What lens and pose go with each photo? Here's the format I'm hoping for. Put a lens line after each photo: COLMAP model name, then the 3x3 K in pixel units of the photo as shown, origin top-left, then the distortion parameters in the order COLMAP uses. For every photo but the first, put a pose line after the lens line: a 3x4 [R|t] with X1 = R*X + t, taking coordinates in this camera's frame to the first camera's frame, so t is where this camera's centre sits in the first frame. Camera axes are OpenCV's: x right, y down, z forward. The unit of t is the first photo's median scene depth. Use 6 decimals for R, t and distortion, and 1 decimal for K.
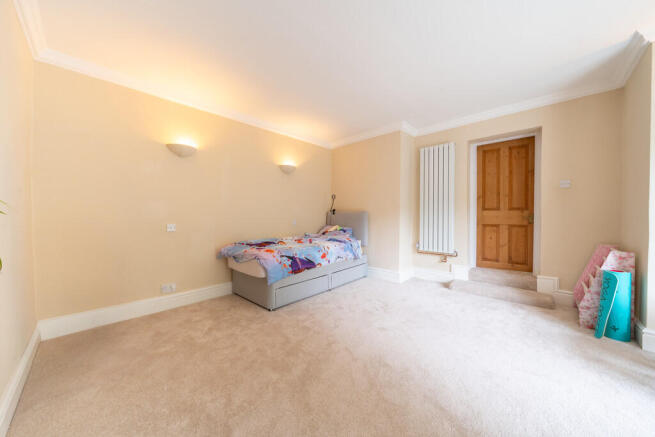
lens RADIAL K [[224.3, 0, 327.6], [0, 224.3, 217.3], [0, 0, 1]] dist [0.001130, 0.000102]
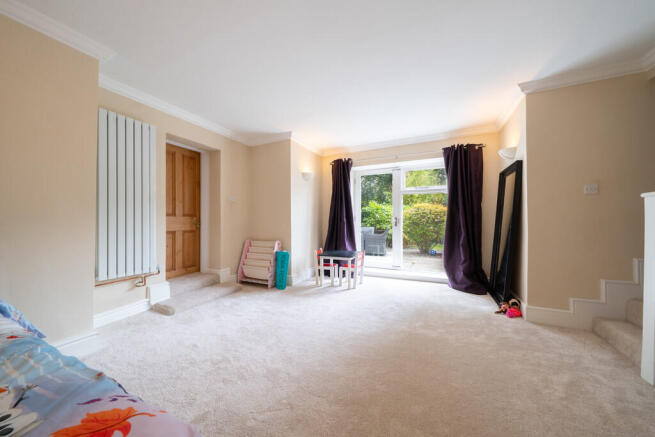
lens RADIAL K [[224.3, 0, 326.5], [0, 224.3, 221.7], [0, 0, 1]] dist [0.001130, 0.000102]
pose [[-0.303742, 0.007530, 0.952725, -0.359293], [0.010627, 0.999933, -0.004515, 0.003854], [-0.952695, 0.008753, -0.303802, 0.700604]]
